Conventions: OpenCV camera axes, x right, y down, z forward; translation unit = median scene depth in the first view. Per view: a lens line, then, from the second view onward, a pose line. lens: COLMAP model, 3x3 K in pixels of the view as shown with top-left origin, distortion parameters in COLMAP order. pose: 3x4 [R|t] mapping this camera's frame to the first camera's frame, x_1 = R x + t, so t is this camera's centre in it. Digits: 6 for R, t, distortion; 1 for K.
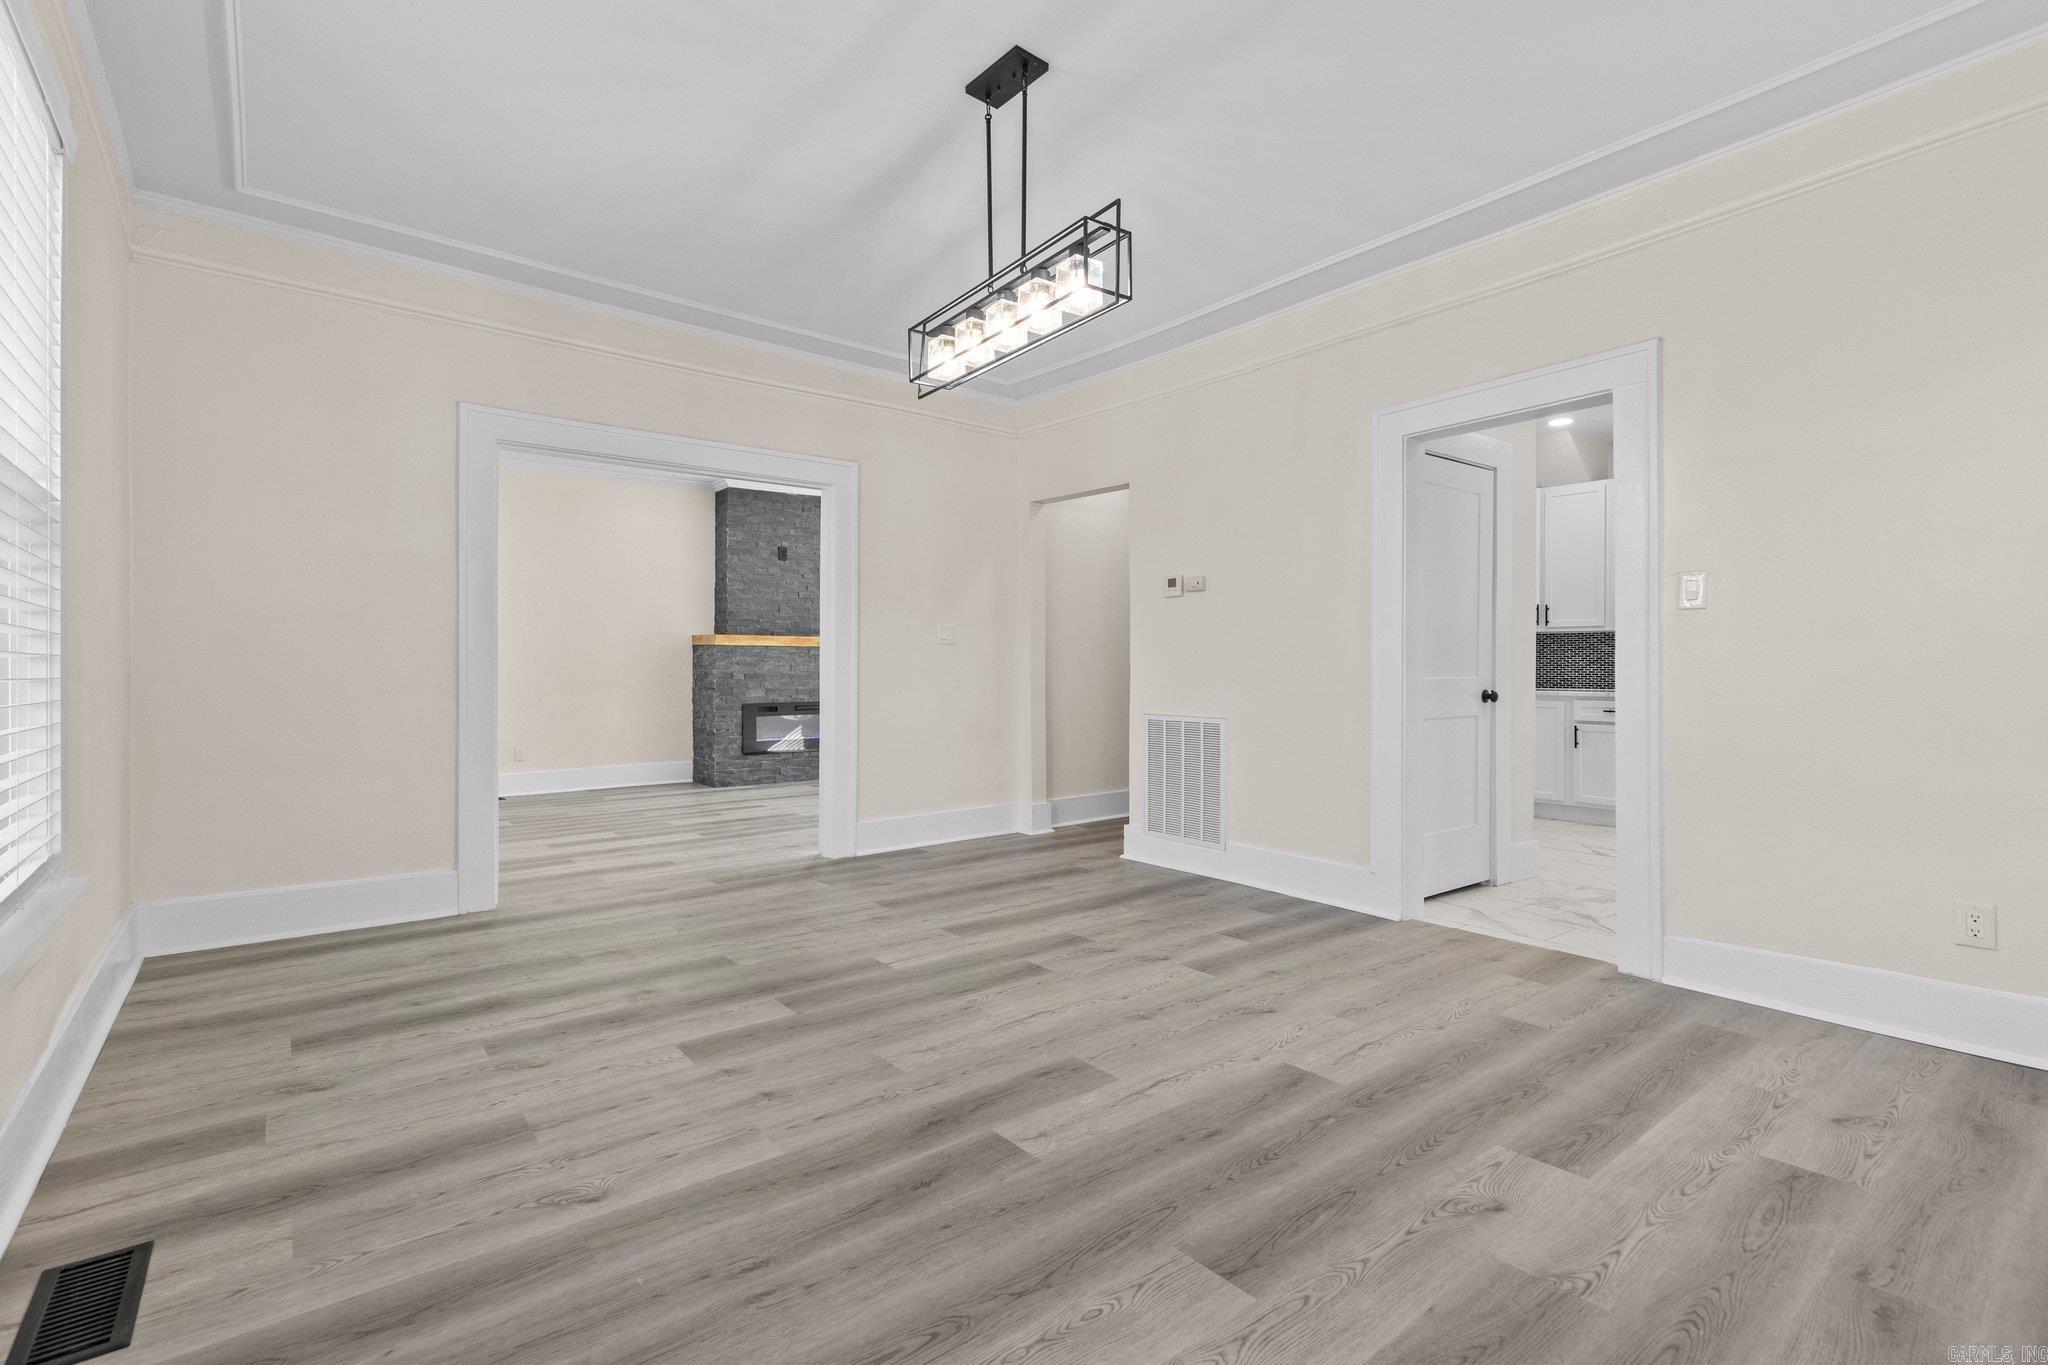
lens RADIAL K [[924.3, 0, 1024.1], [0, 924.3, 668.4], [0, 0, 1]] dist [0.004389, 0.000735]
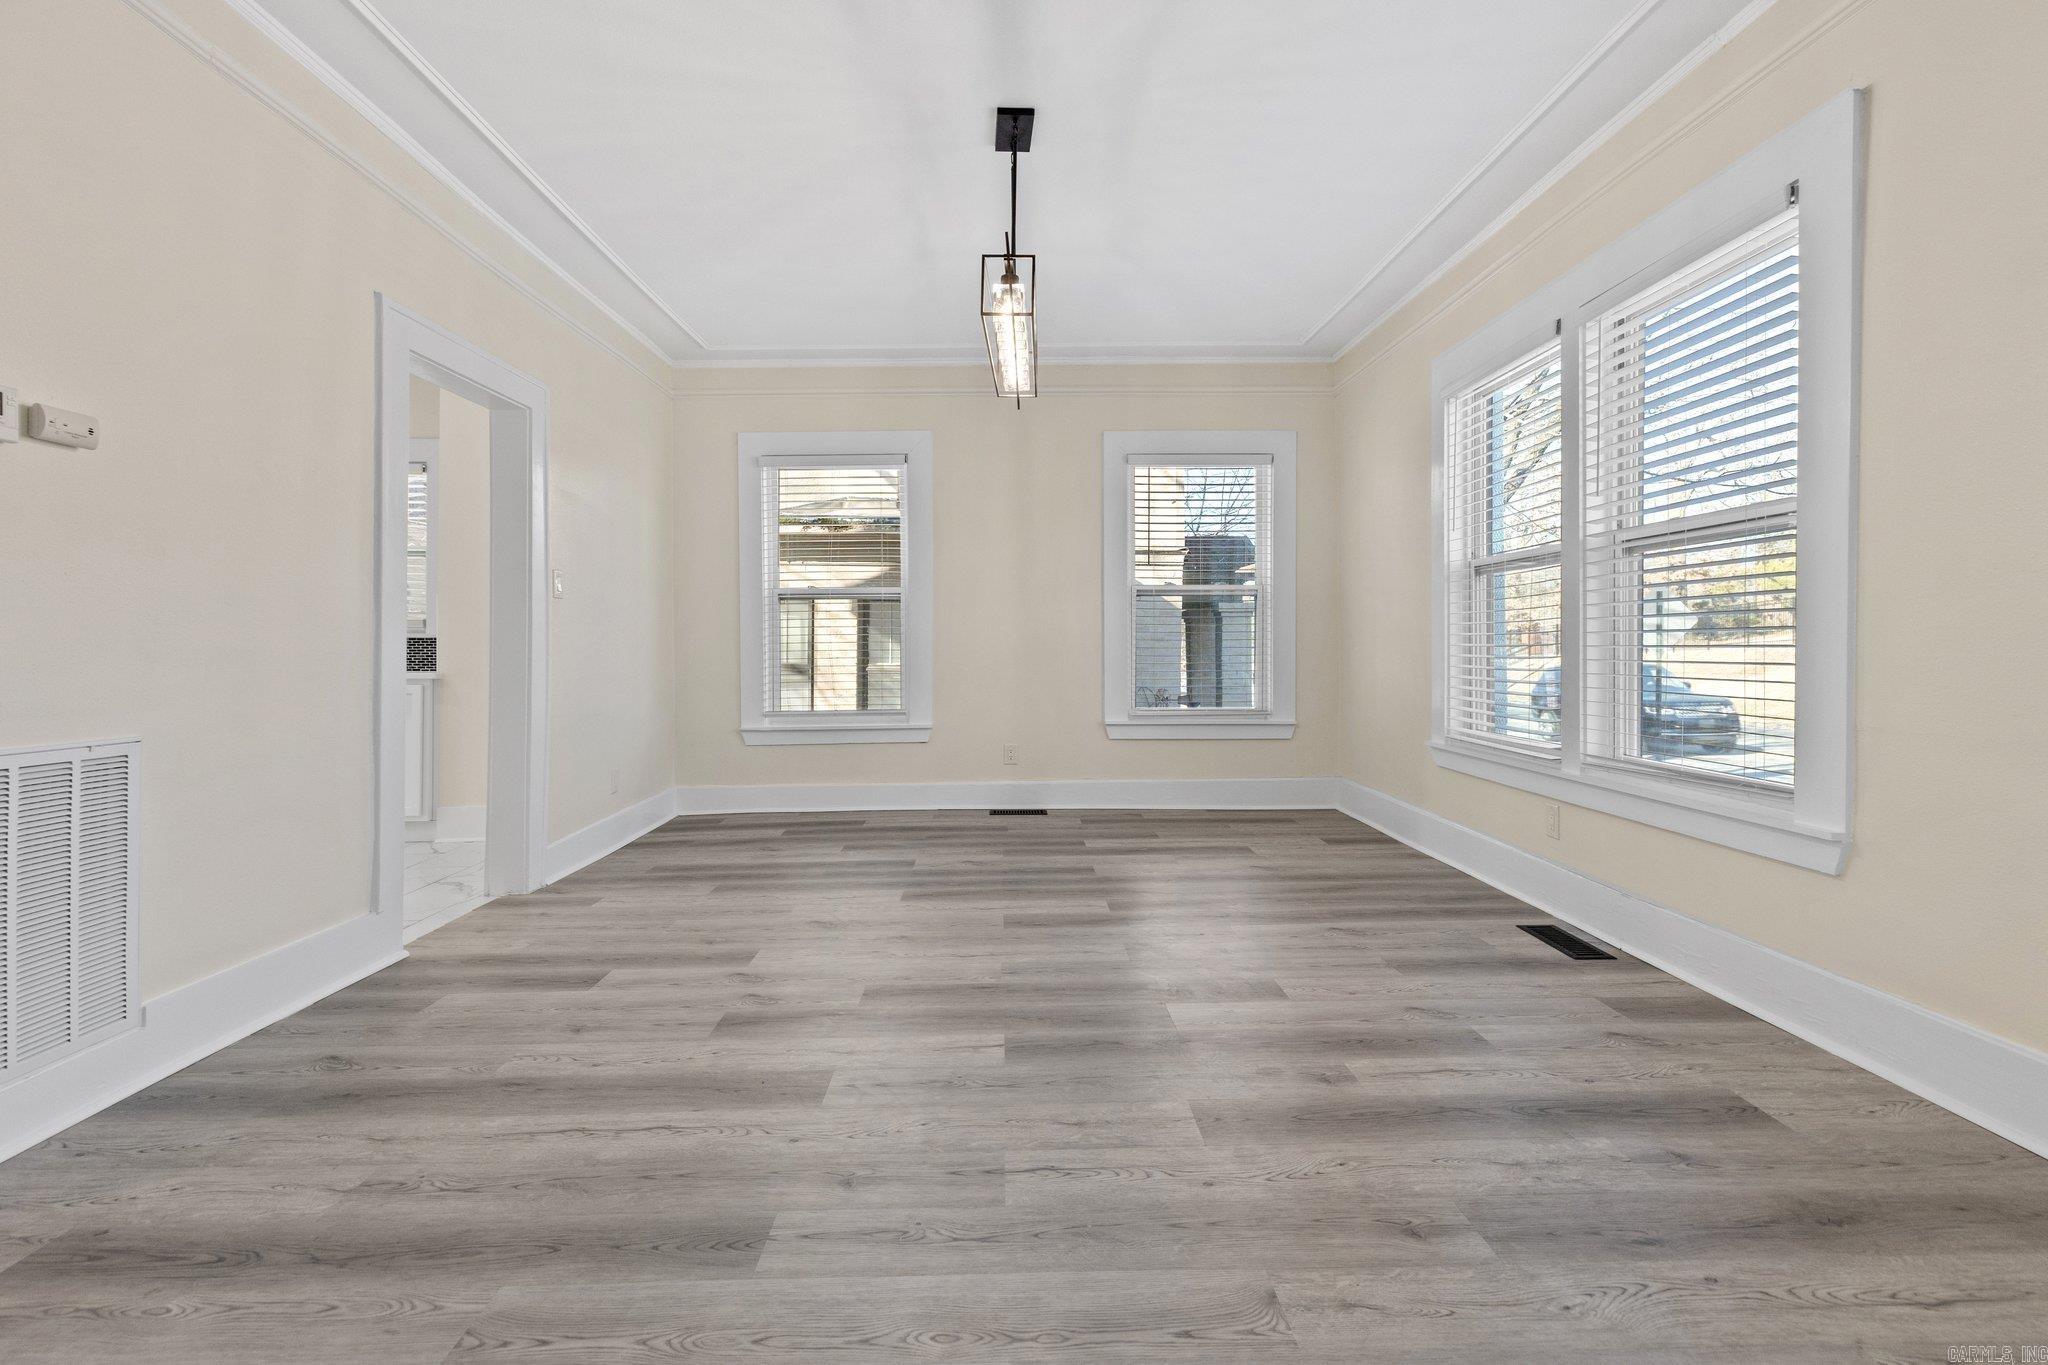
lens RADIAL K [[924.3, 0, 1015.2], [0, 924.3, 675.2], [0, 0, 1]] dist [0.004389, 0.000735]
pose [[-0.793639, -0.016269, 0.608172, -0.739320], [-0.000661, 0.999665, 0.025878, 0.014481], [-0.608389, 0.020136, -0.793383, 1.956075]]
